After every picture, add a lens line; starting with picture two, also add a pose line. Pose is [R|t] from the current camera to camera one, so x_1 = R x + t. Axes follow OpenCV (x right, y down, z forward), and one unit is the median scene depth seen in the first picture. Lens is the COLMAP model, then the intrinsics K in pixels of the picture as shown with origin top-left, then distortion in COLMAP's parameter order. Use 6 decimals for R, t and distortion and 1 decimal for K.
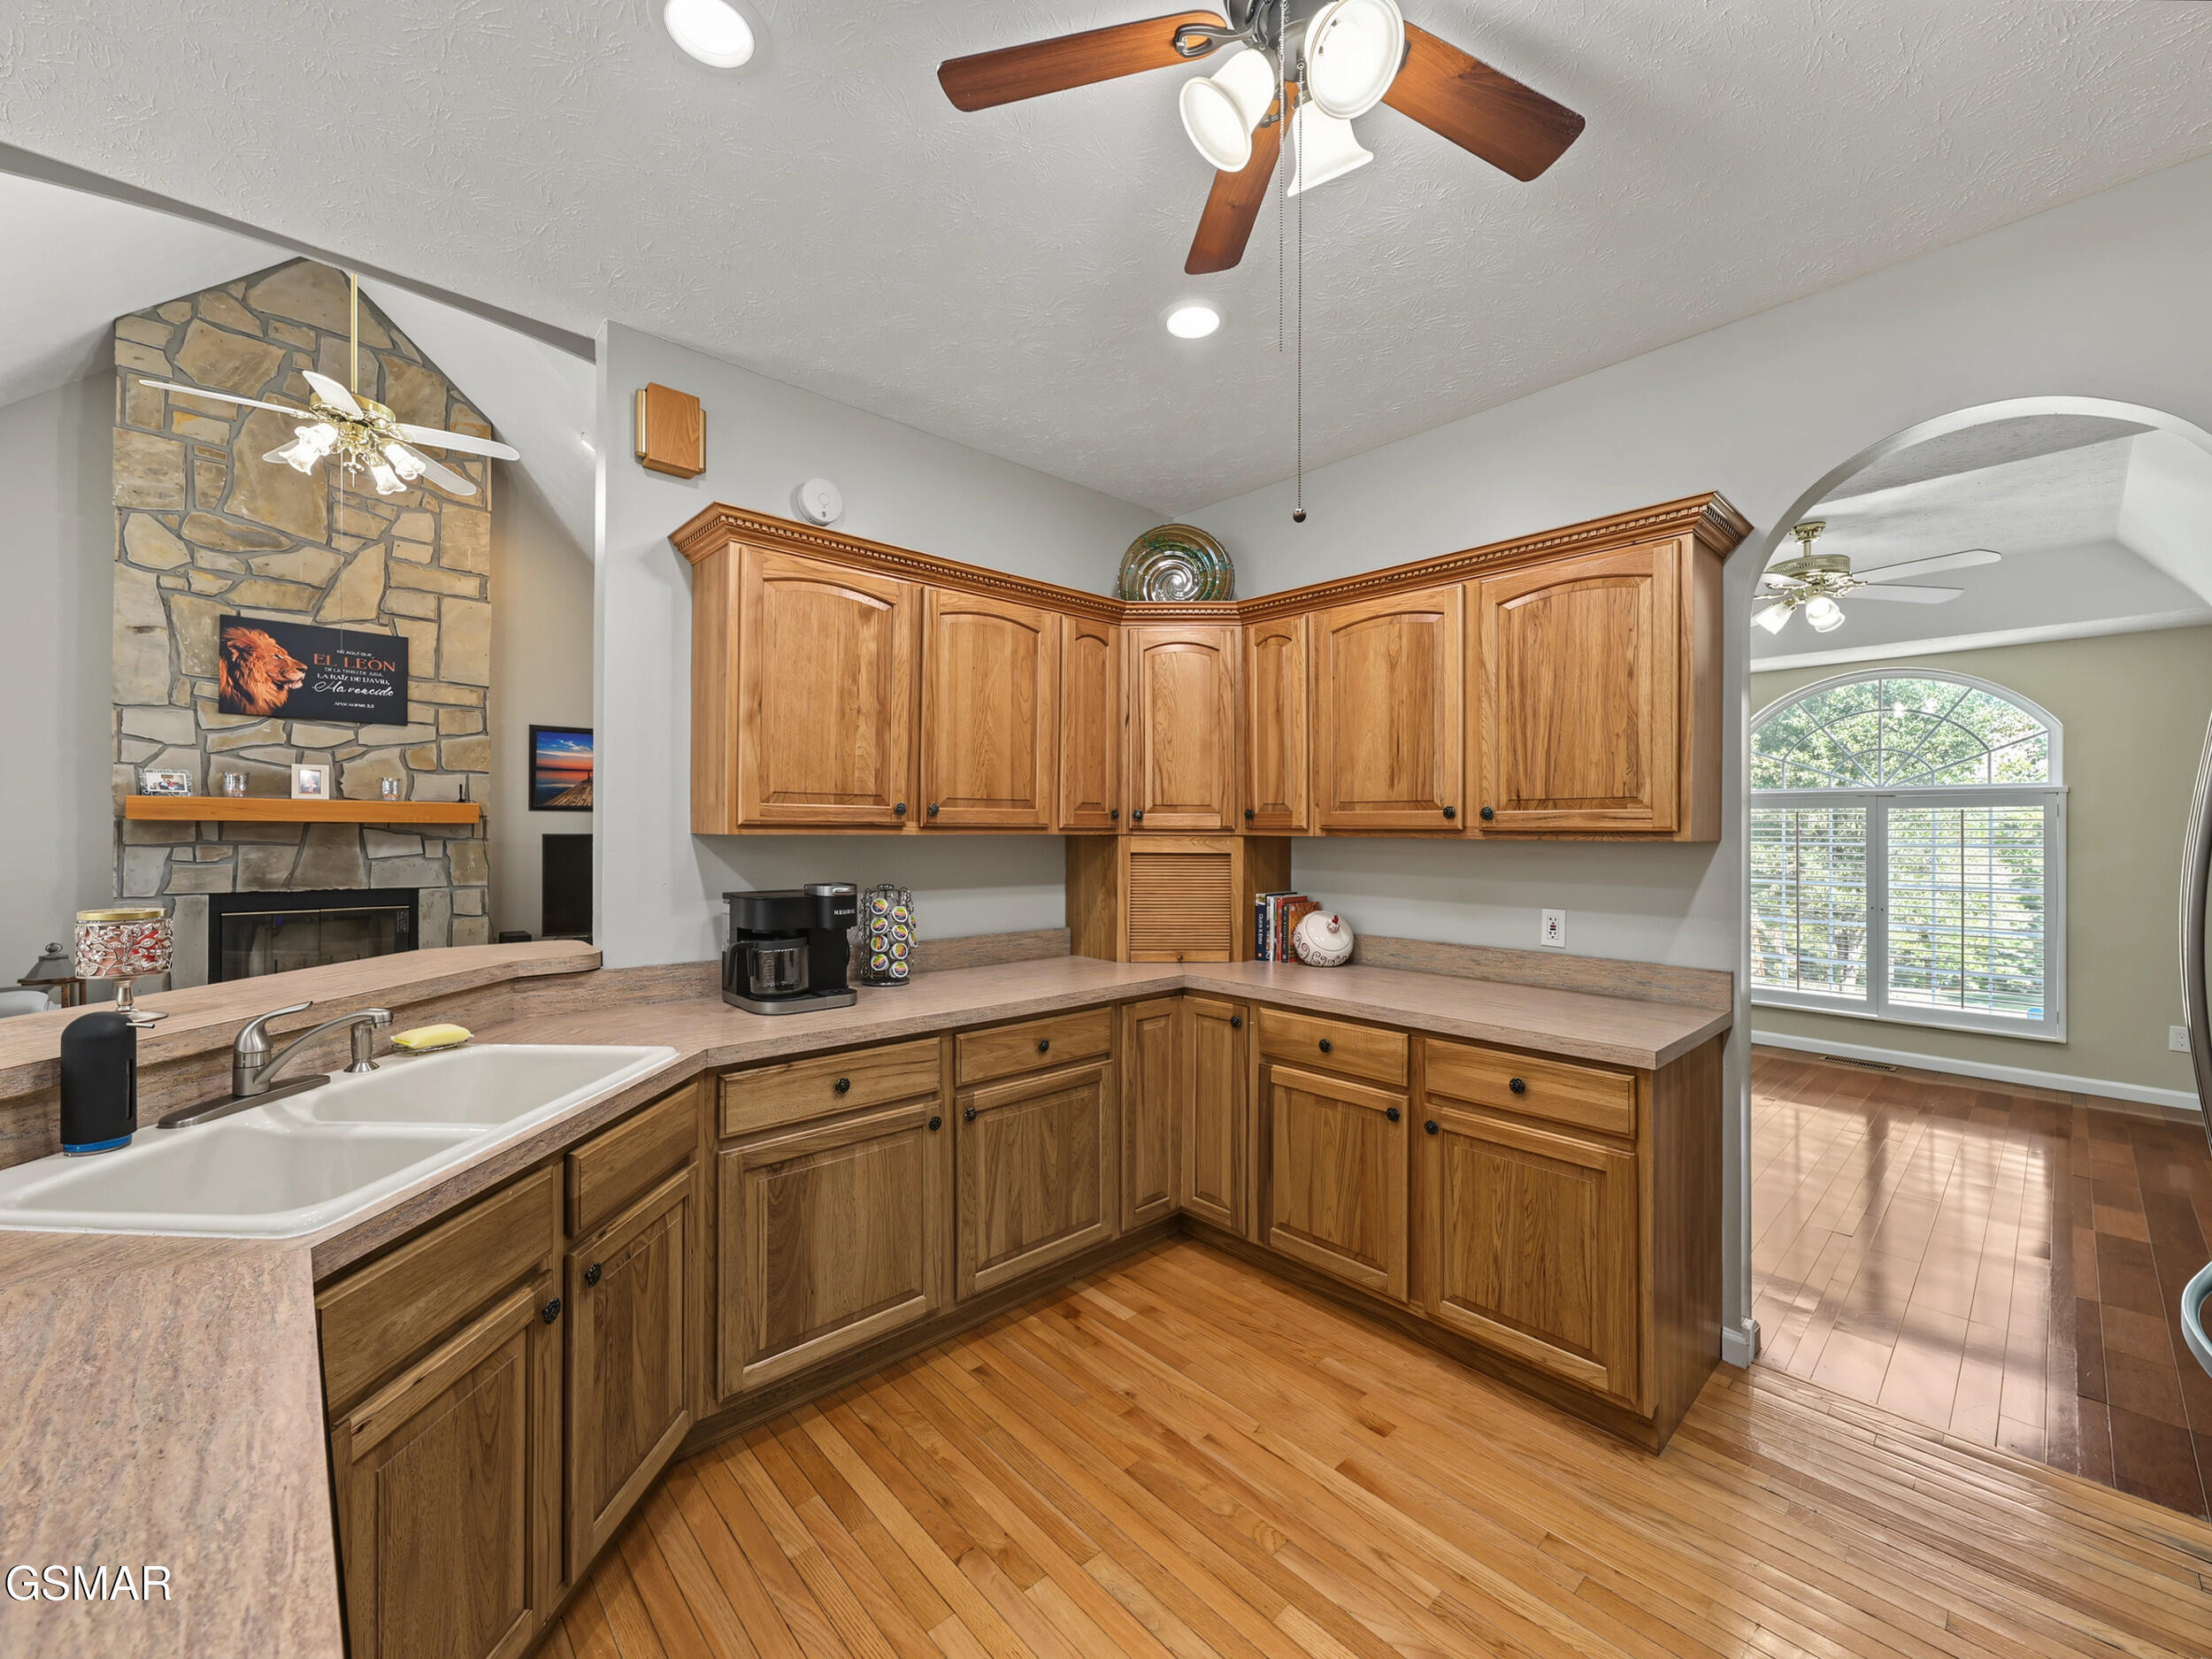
lens RADIAL K [[874.7, 0, 1108.0], [0, 874.7, 824.3], [0, 0, 1]] dist [0.003715, 0.000536]
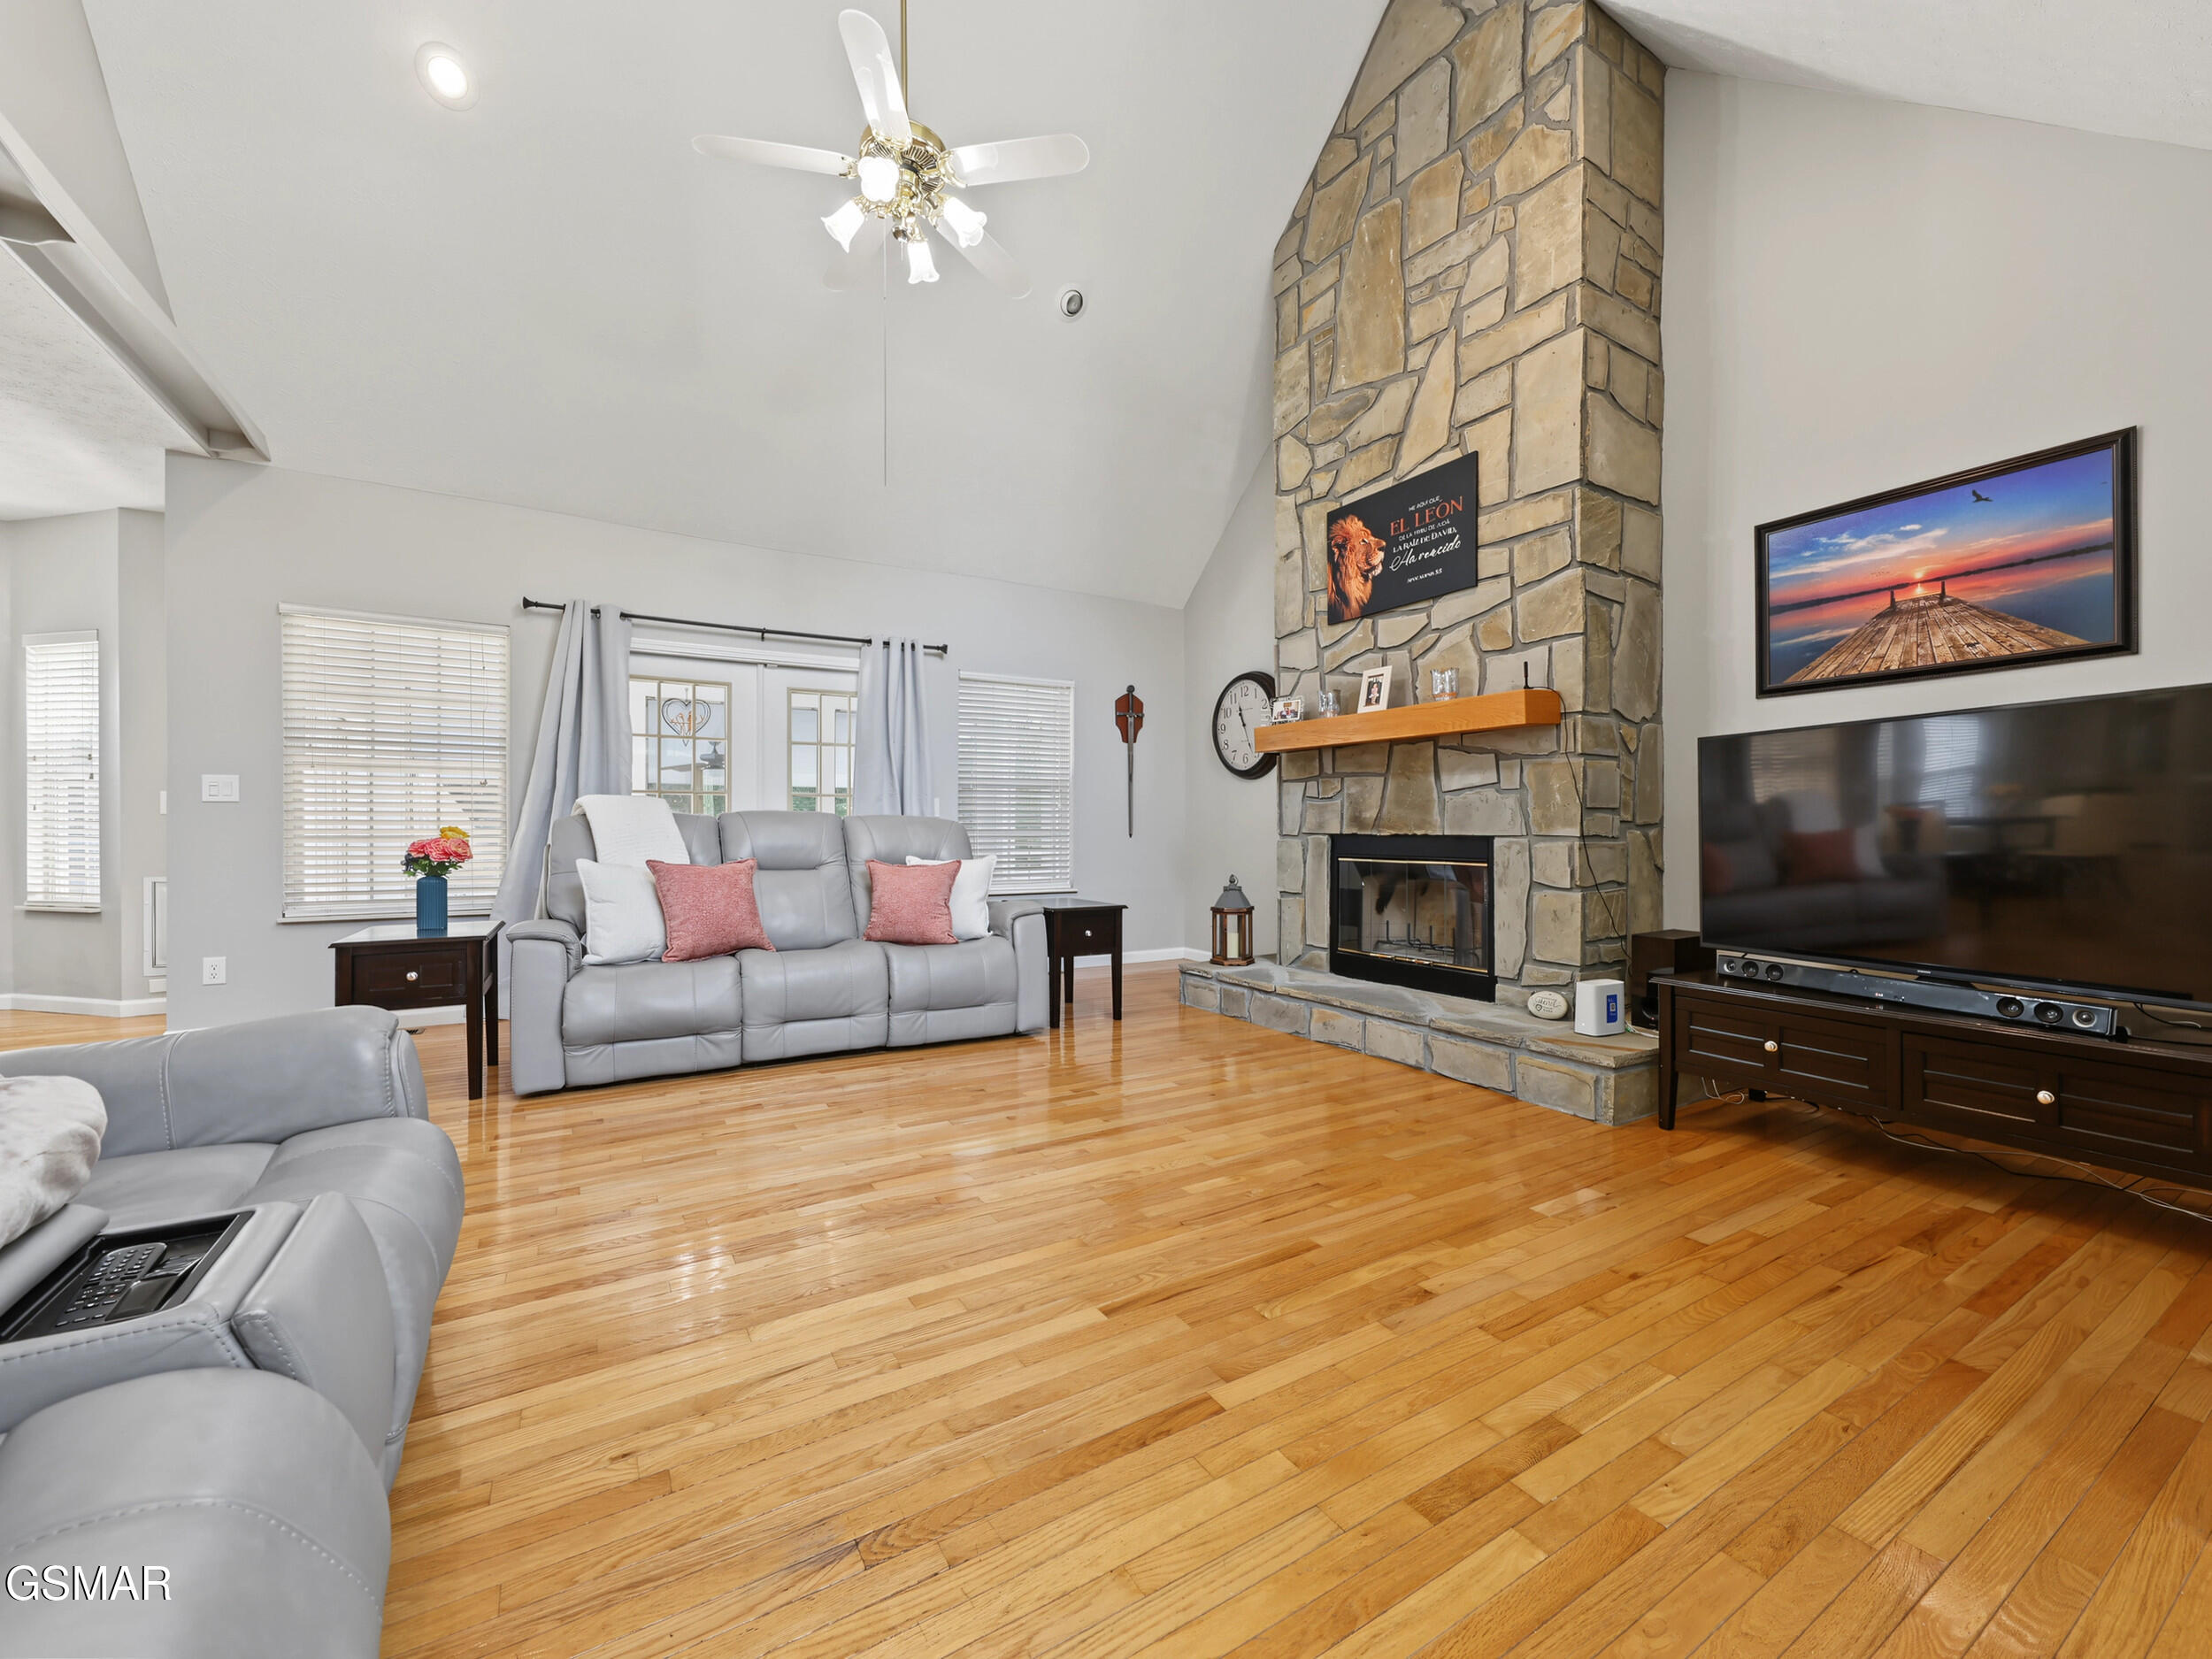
lens RADIAL K [[874.7, 0, 1107.6], [0, 874.7, 825.1], [0, 0, 1]] dist [0.003715, 0.000536]
pose [[-0.194845, -0.010946, -0.980773, -0.124335], [0.007209, 0.999895, -0.012592, 0.080243], [0.980808, -0.009523, -0.194745, 0.963180]]
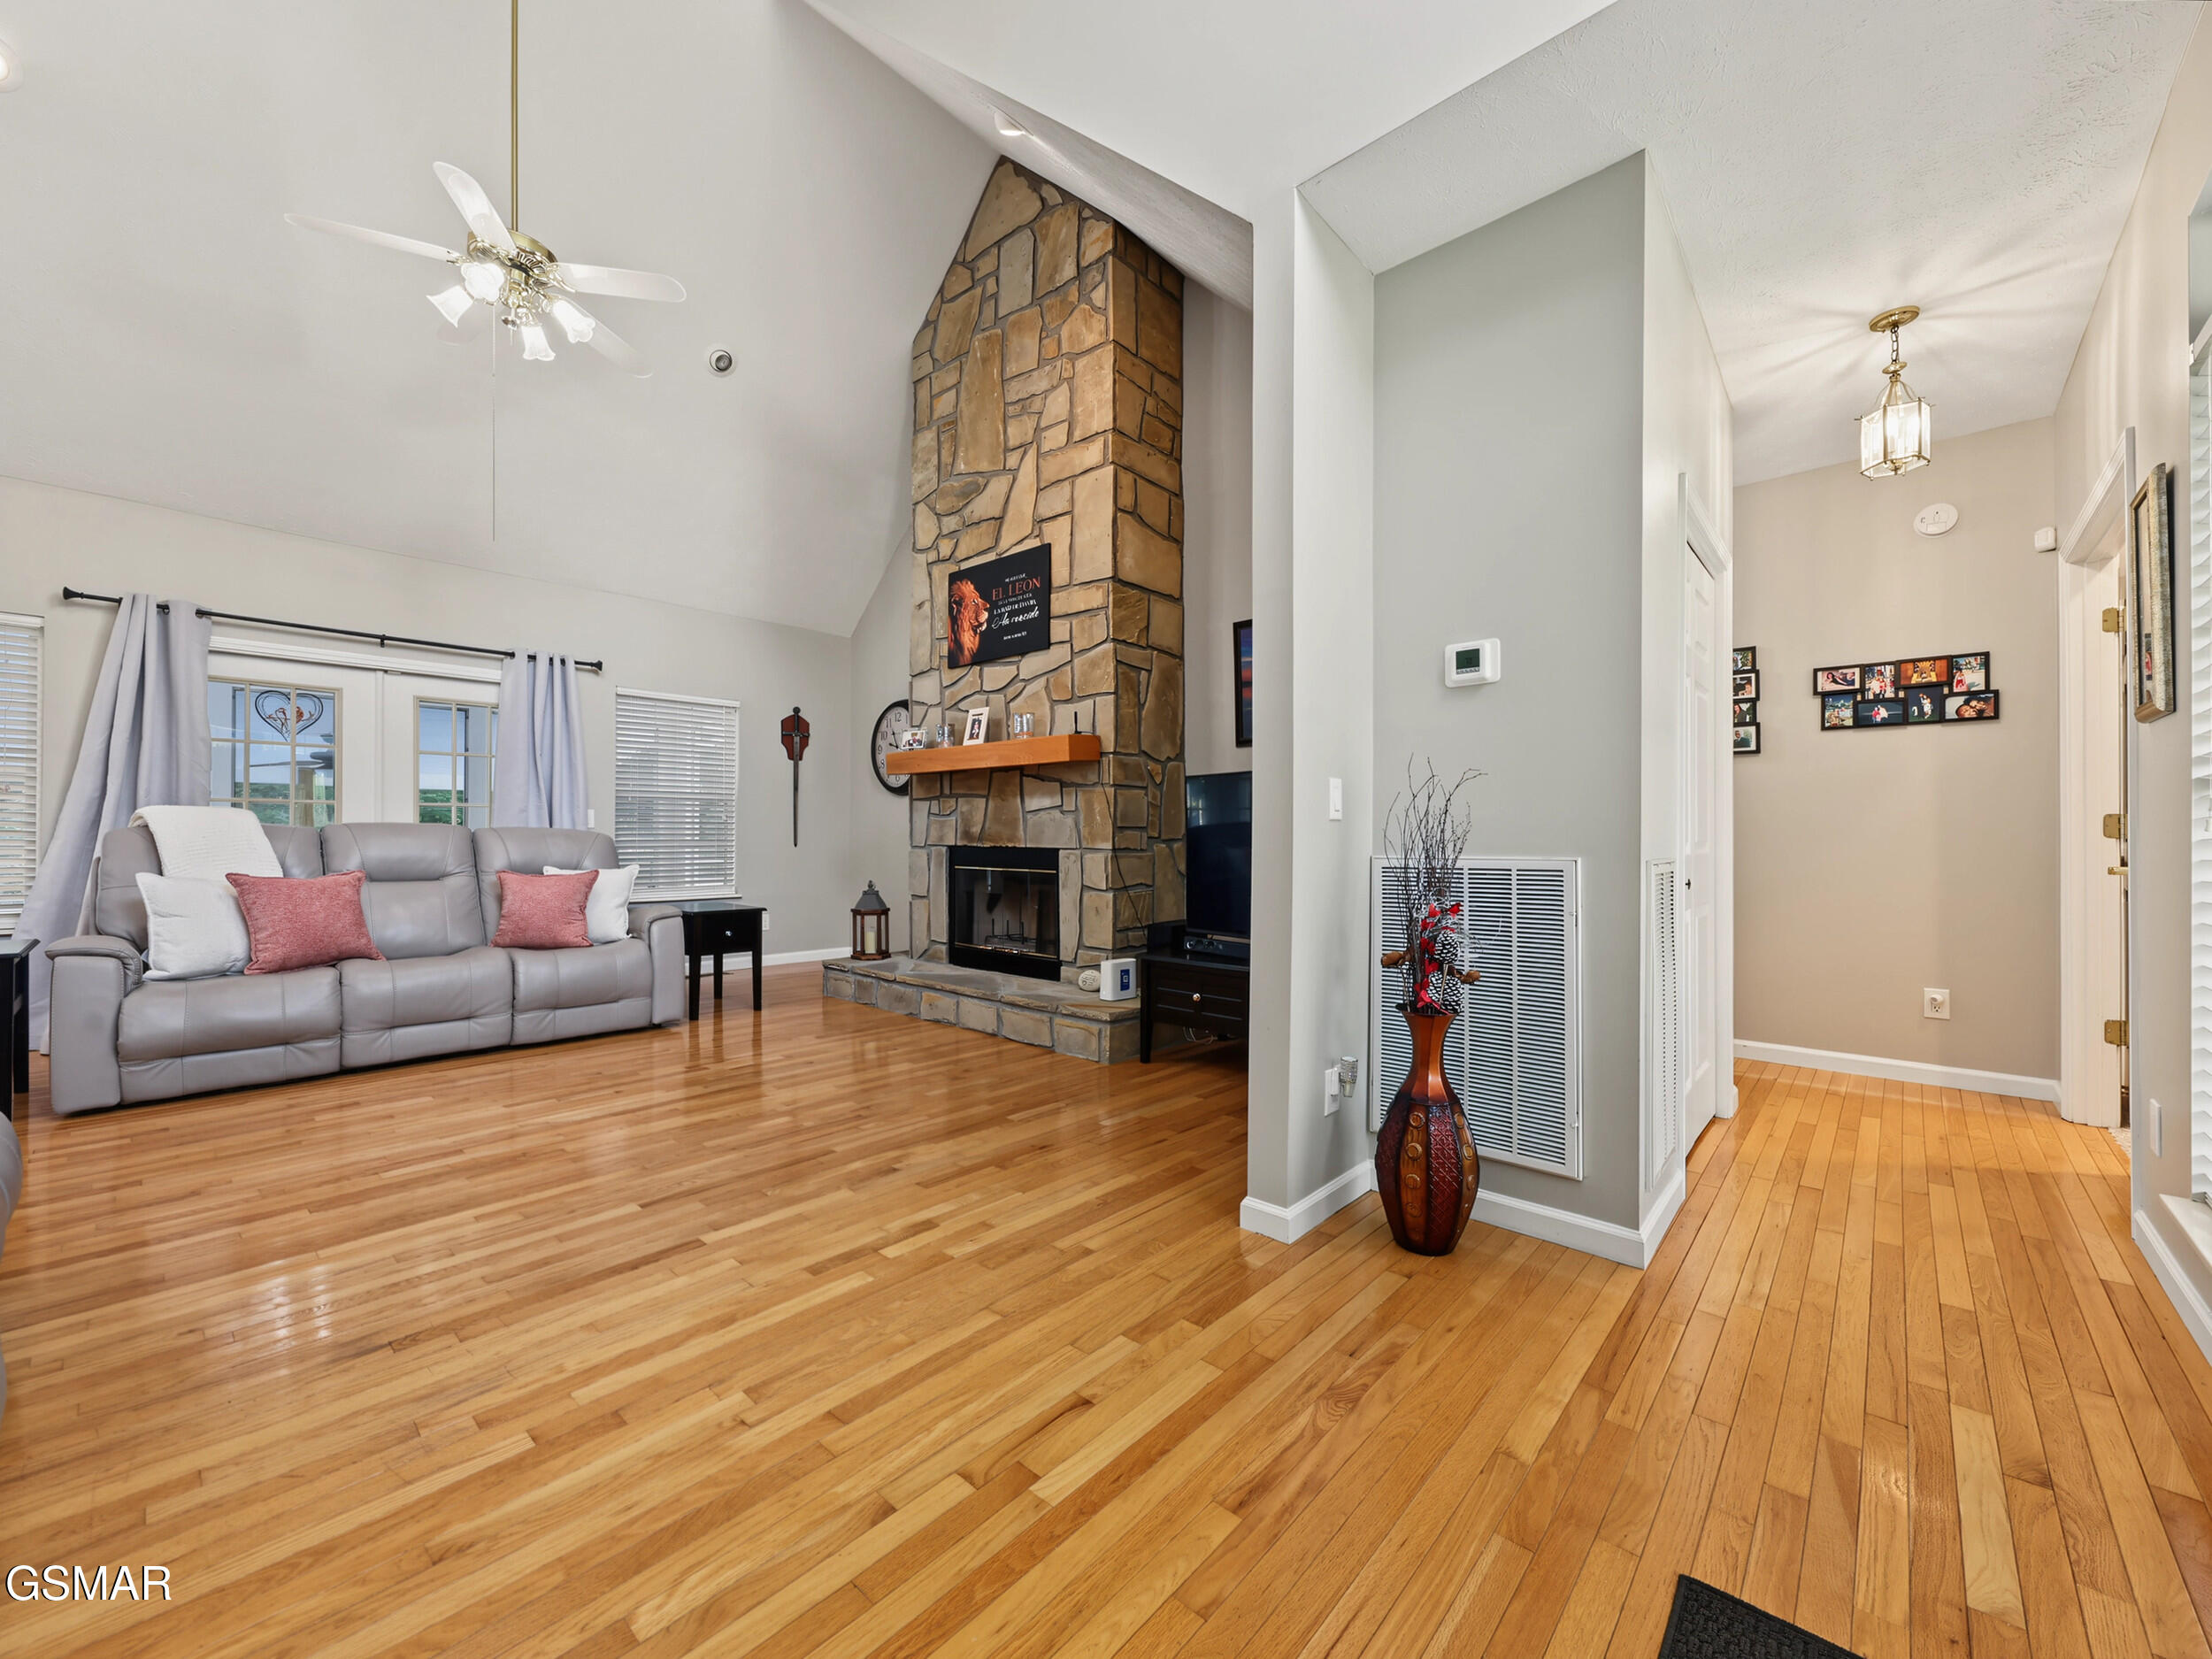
lens RADIAL K [[874.7, 0, 1095.6], [0, 874.7, 818.6], [0, 0, 1]] dist [0.003715, 0.000536]
pose [[0.095316, -0.024869, -0.995136, 0.021250], [0.005973, 0.999684, -0.024411, 0.074877], [0.995429, -0.003617, 0.095435, 1.084865]]
